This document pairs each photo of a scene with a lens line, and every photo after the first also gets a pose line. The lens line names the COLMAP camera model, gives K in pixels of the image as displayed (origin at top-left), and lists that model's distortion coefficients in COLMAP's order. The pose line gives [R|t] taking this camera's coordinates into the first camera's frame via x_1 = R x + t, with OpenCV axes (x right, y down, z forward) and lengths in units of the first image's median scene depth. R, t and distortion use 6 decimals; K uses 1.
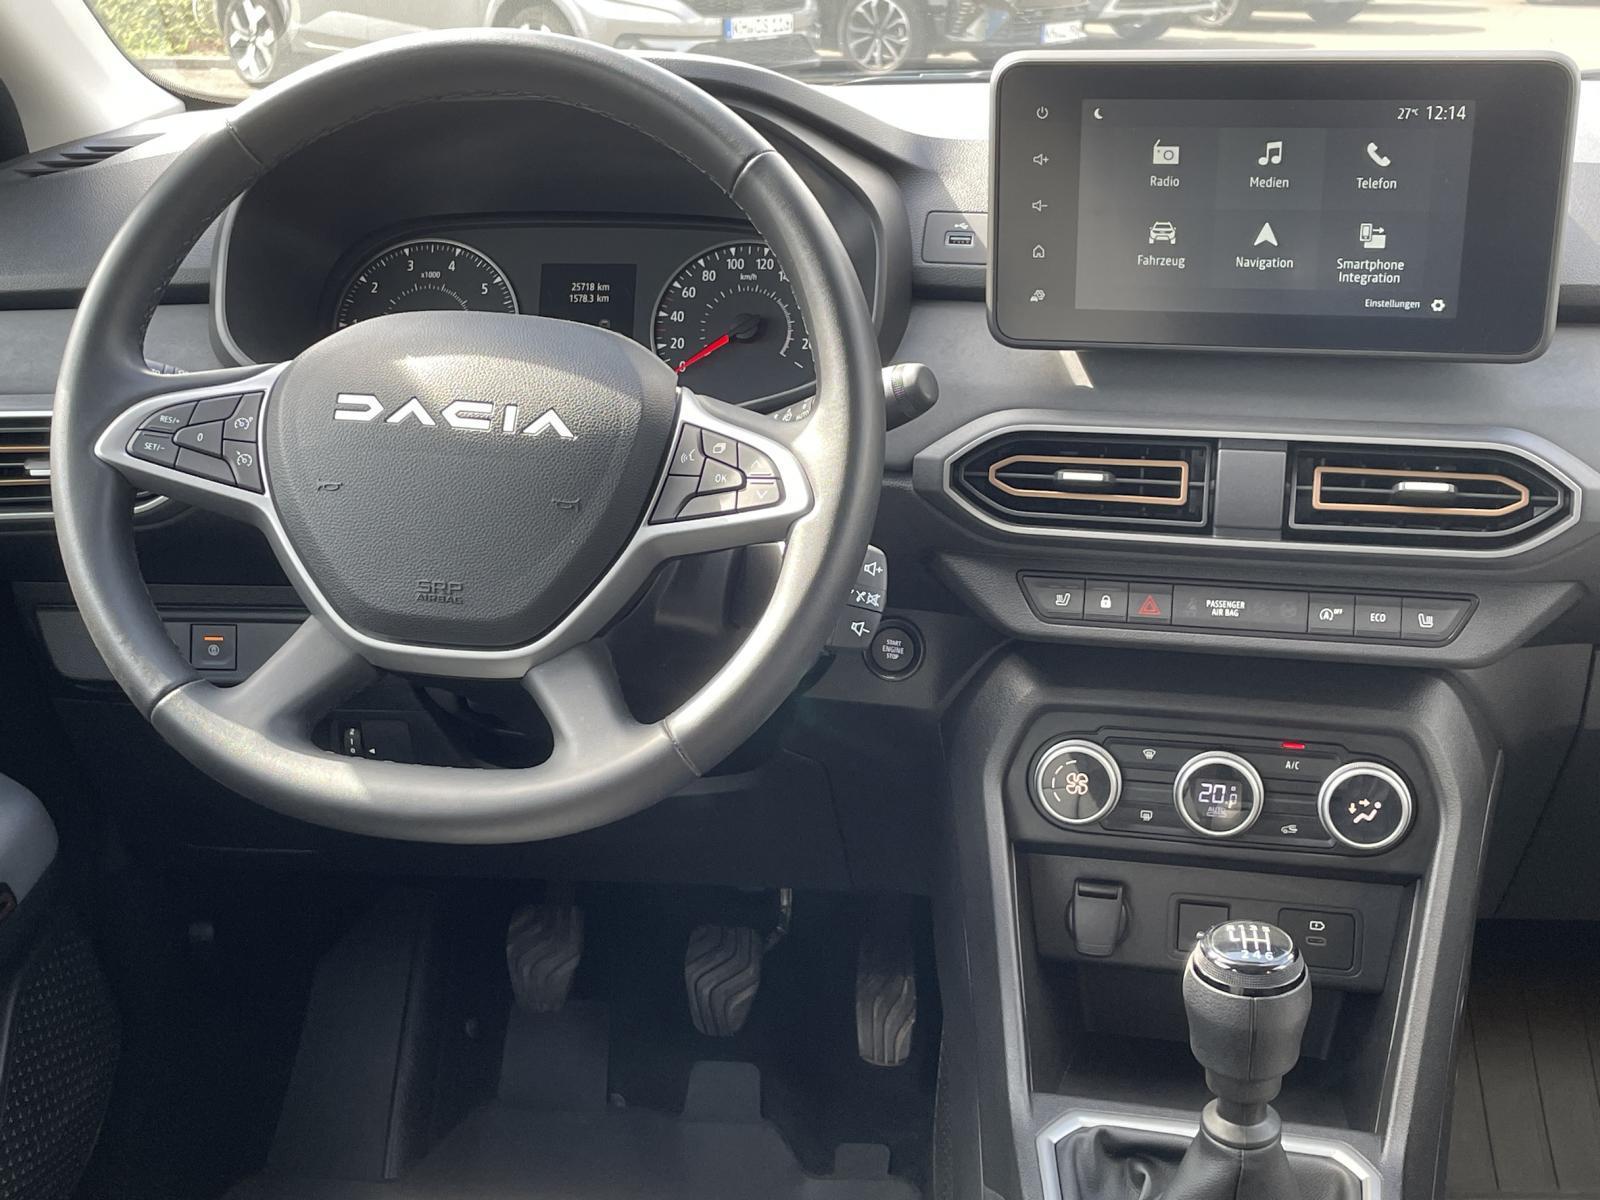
lens RADIAL K [[2064.4, 0, 800.0], [0, 2064.4, 600.0], [0, 0, 1]] dist [0.198809, -0.708505]
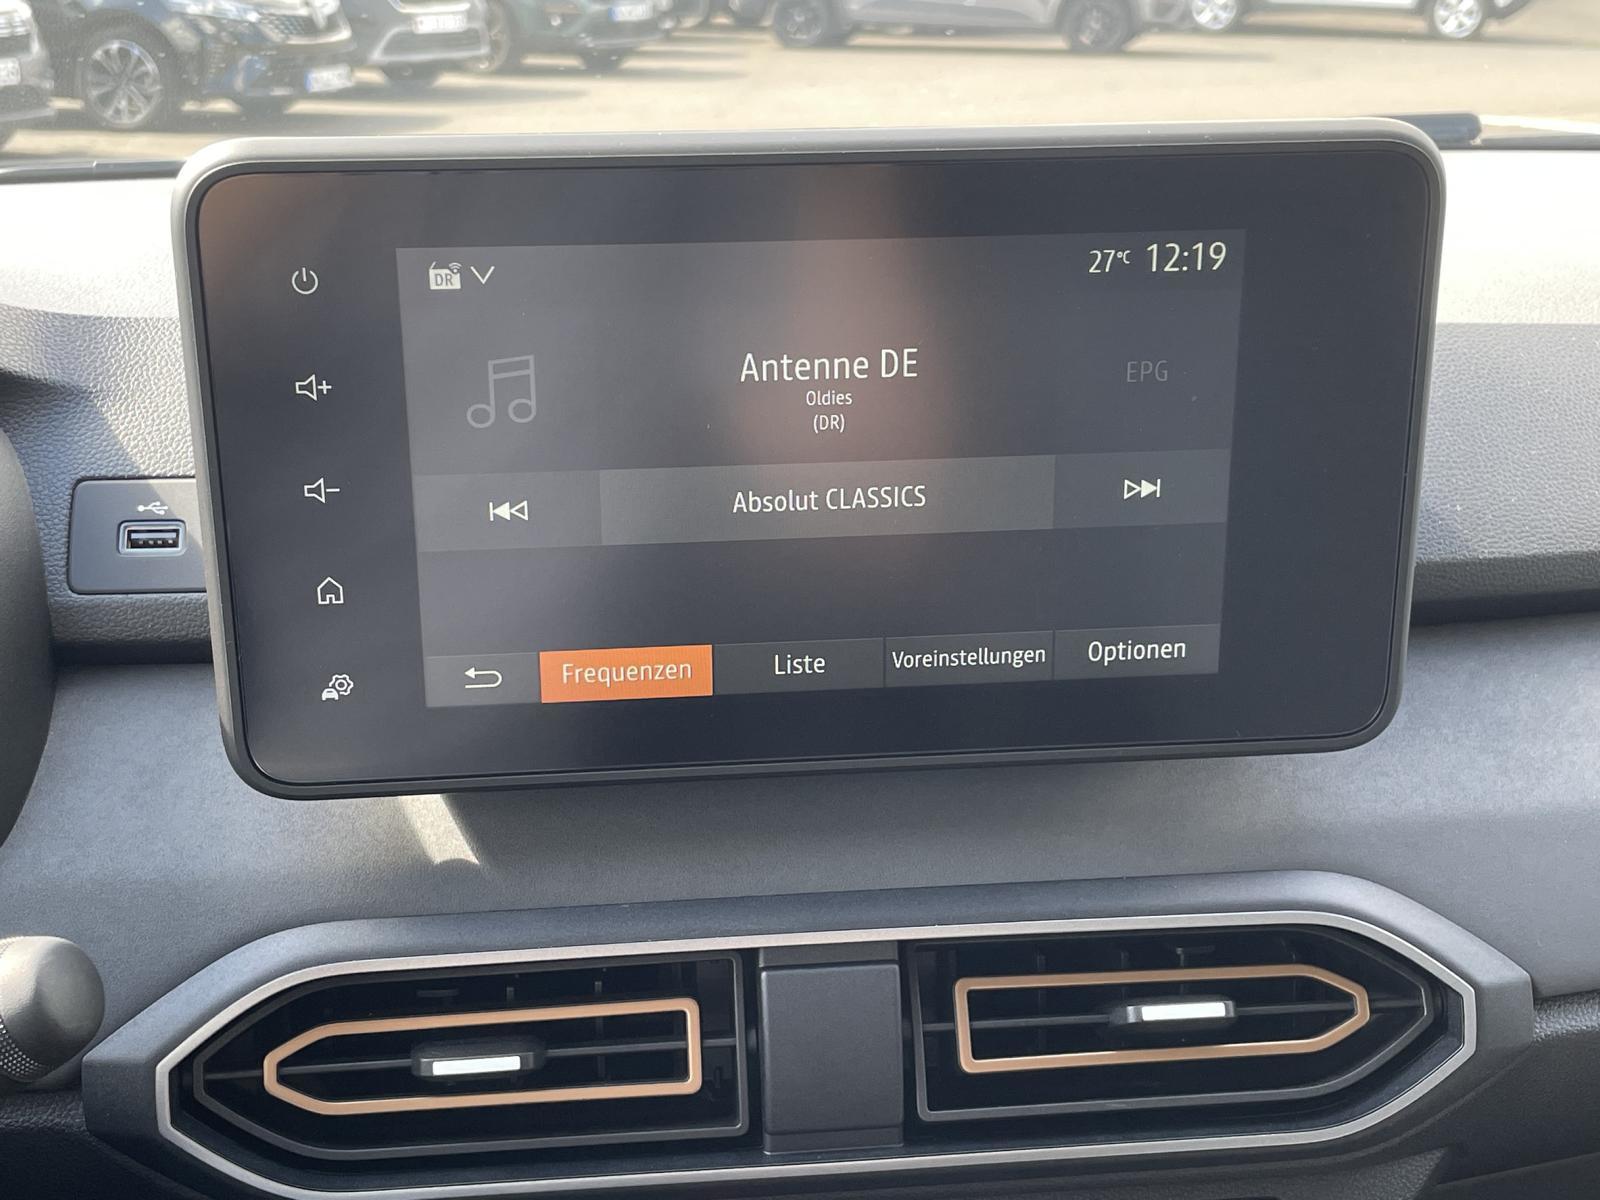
lens RADIAL K [[2194.9, 0, 800.0], [0, 2194.9, 600.0], [0, 0, 1]] dist [0.035039, 0.045618]
pose [[0.947133, -0.088215, 0.308476, 0.064823], [0.098294, 0.995008, -0.017253, -0.145258], [-0.305414, 0.046662, 0.951076, 0.522990]]
